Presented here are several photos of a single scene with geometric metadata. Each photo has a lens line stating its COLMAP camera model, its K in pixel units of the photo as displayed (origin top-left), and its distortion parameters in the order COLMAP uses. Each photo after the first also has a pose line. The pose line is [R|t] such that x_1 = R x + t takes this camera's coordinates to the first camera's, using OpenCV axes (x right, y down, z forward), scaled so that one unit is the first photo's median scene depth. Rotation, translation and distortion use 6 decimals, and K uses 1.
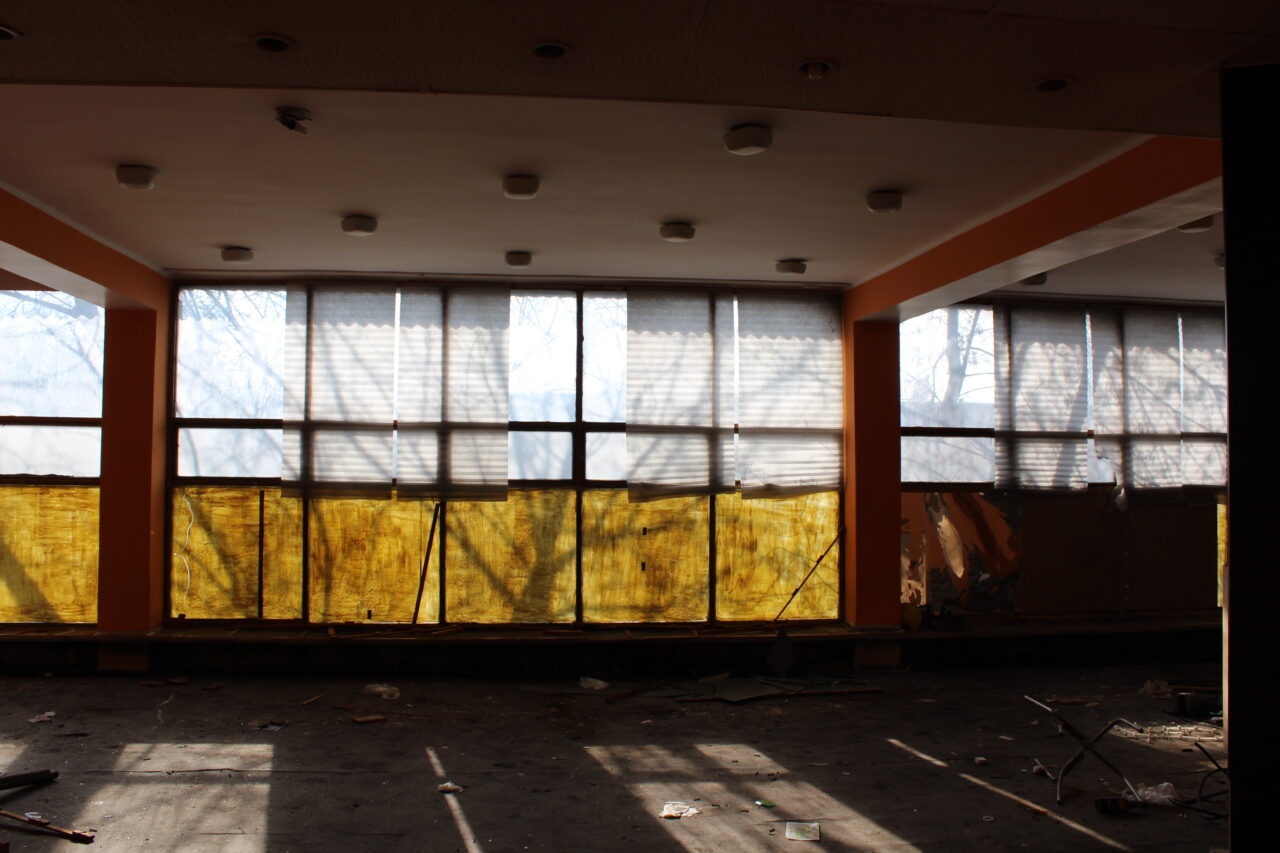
lens RADIAL K [[1066.6, 0, 635.2], [0, 1066.6, 432.8], [0, 0, 1]] dist [-0.164742, 0.148239]
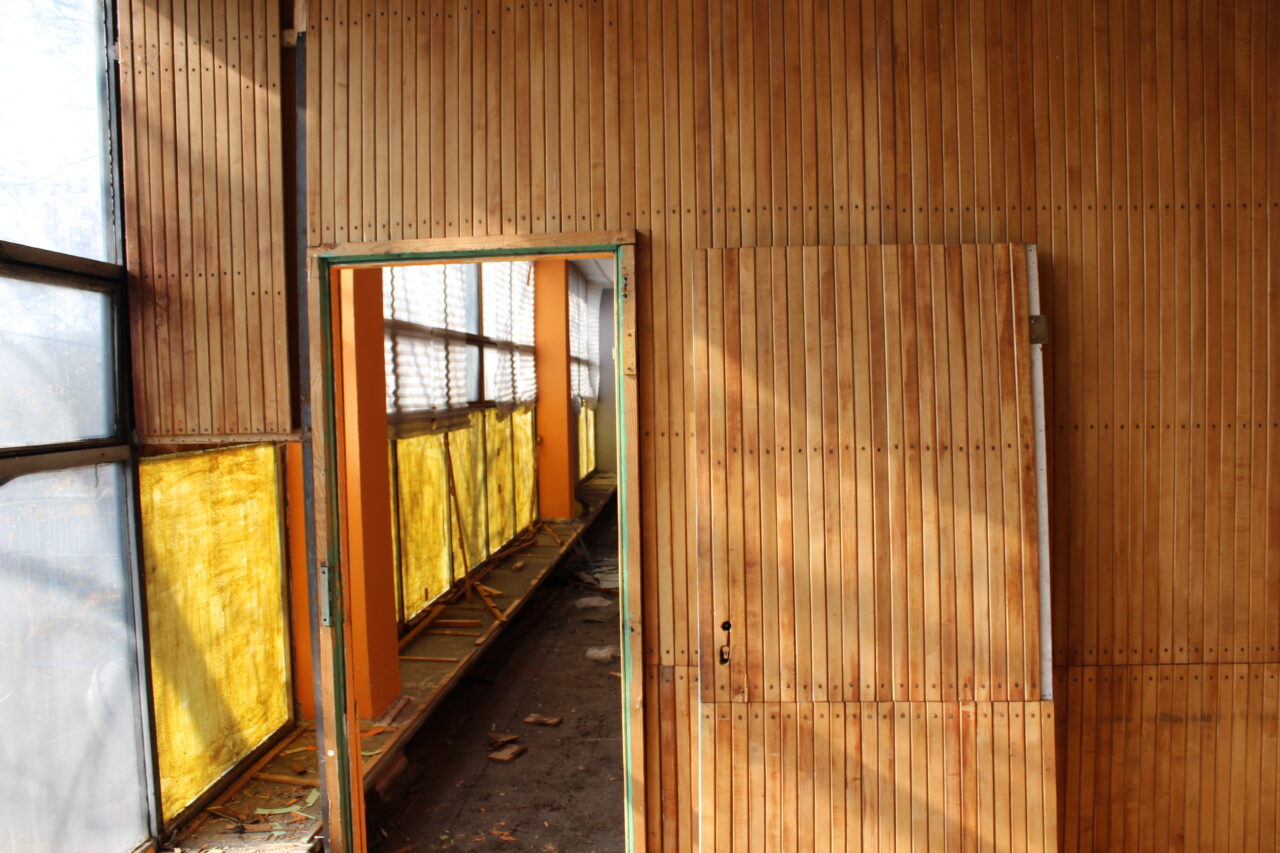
lens RADIAL K [[1066.6, 0, 635.2], [0, 1066.6, 432.8], [0, 0, 1]] dist [-0.164742, 0.148239]
pose [[0.165659, -0.056222, 0.984579, -0.954597], [-0.023787, 0.997855, 0.060982, 0.014526], [-0.985896, -0.033522, 0.163967, 0.754105]]
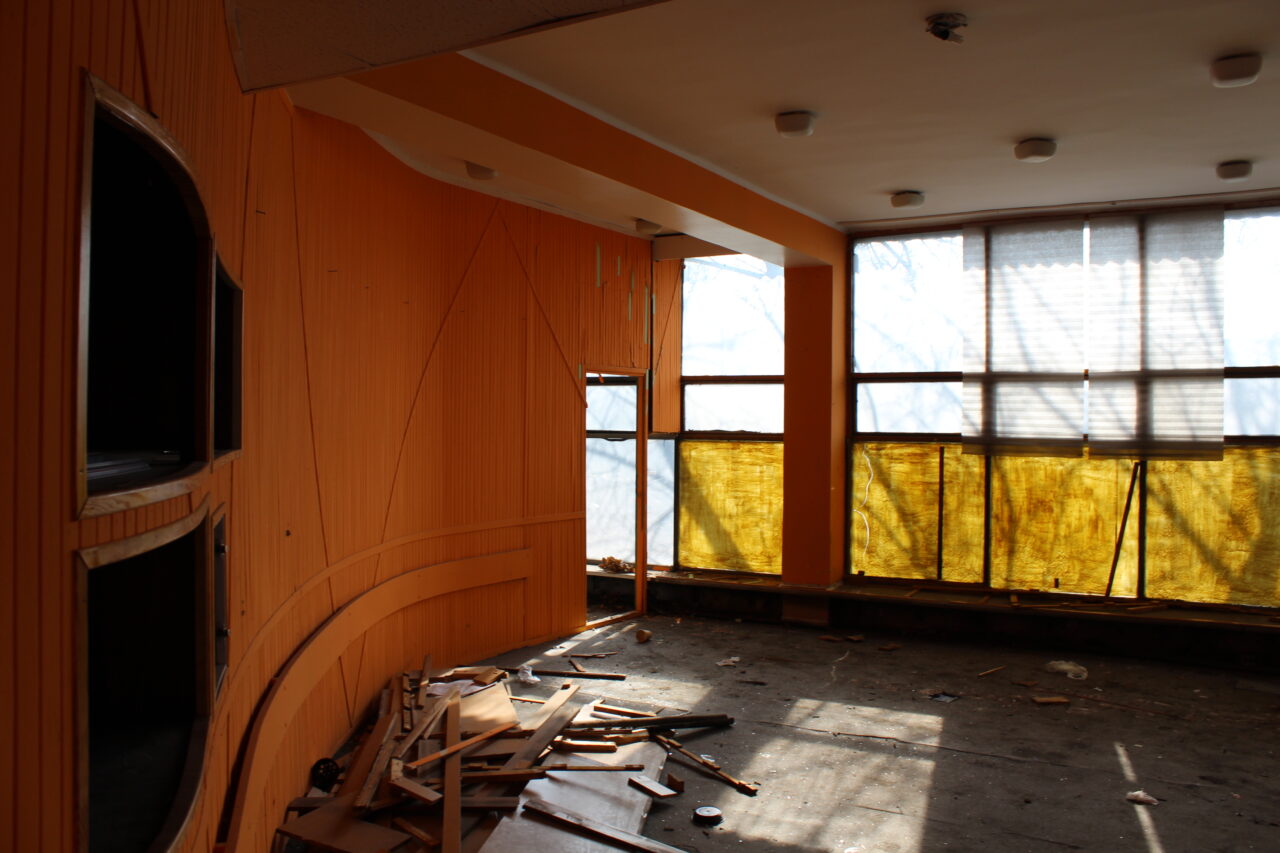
lens RADIAL K [[1066.6, 0, 635.2], [0, 1066.6, 432.8], [0, 0, 1]] dist [-0.164742, 0.148239]
pose [[0.802141, 0.002481, -0.597129, -0.007650], [0.021497, 0.999223, 0.033029, 0.004814], [0.596747, -0.039331, 0.801465, 0.065089]]
